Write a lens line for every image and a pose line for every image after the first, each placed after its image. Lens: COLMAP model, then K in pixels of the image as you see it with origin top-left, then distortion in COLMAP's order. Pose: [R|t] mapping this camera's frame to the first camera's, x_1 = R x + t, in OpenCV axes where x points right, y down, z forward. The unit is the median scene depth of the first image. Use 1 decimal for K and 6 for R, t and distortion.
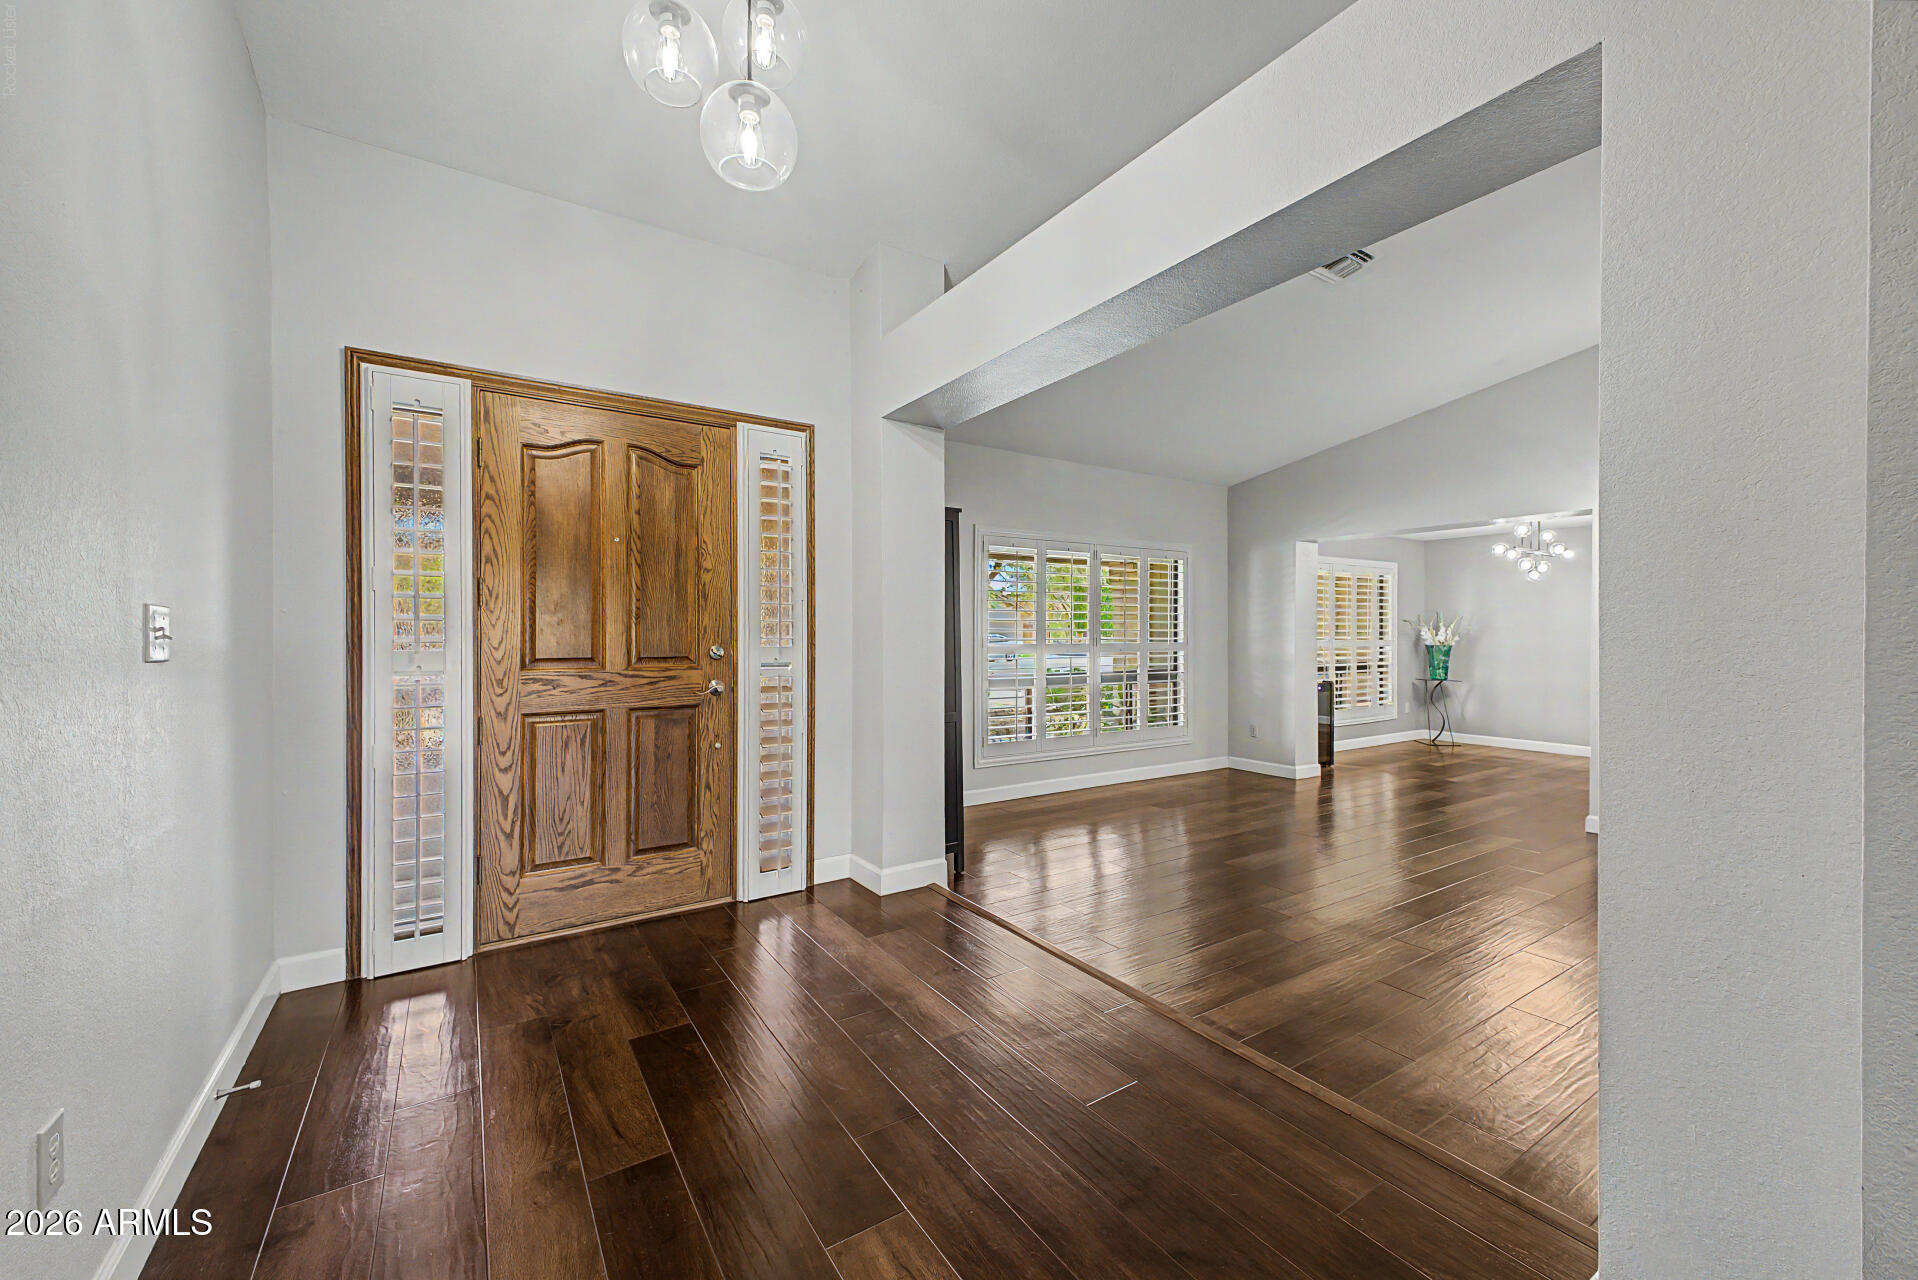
lens RADIAL K [[754.9, 0, 959.5], [0, 754.9, 634.9], [0, 0, 1]] dist [0.001520, 0.000008]
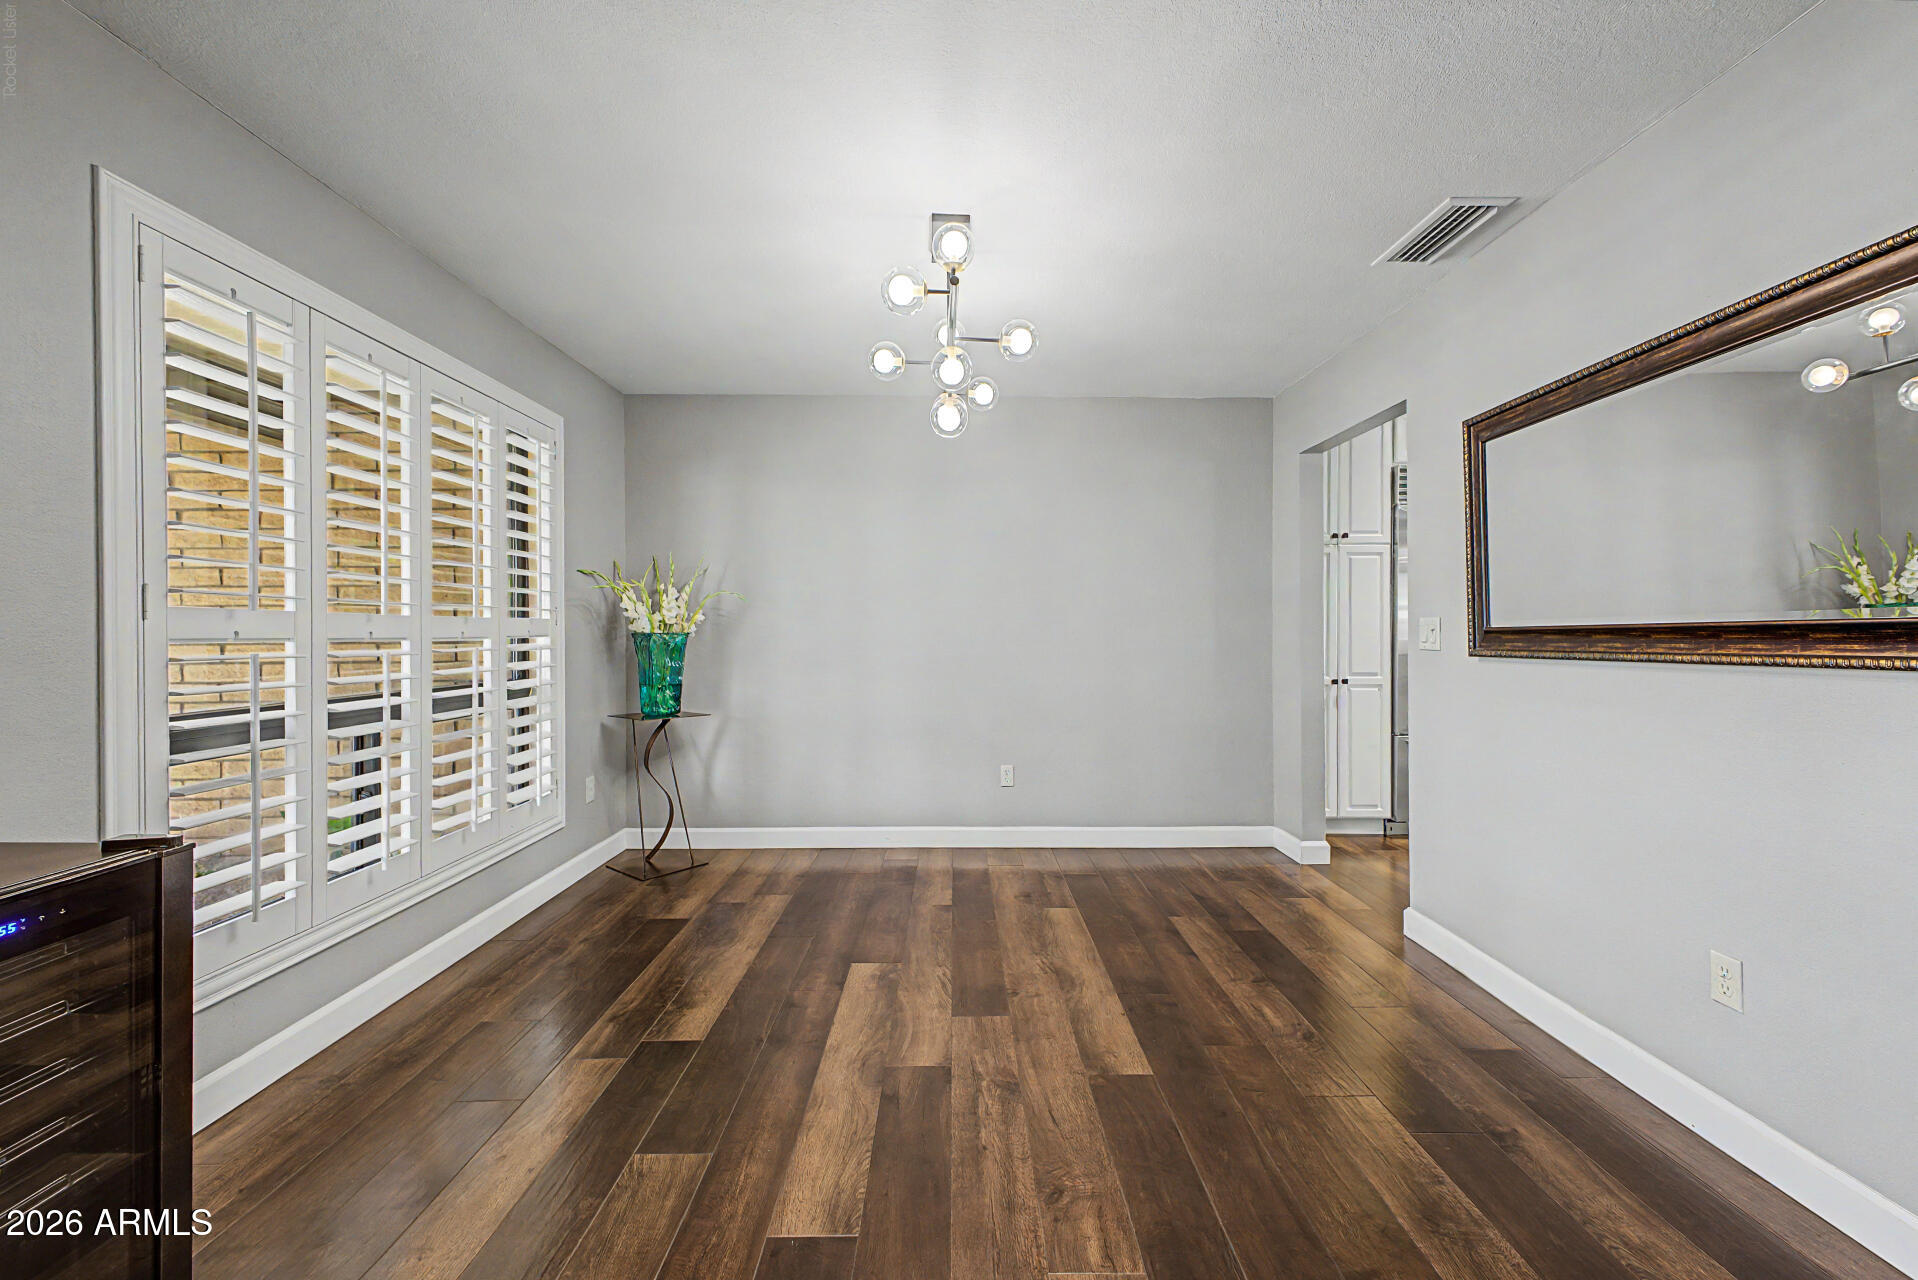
lens RADIAL K [[754.9, 0, 962.1], [0, 754.9, 638.2], [0, 0, 1]] dist [0.001520, 0.000008]
pose [[0.563068, -0.002816, 0.826406, 0.380104], [0.004921, 0.999988, 0.000055, 0.017146], [-0.826396, 0.004036, 0.563075, 0.622523]]
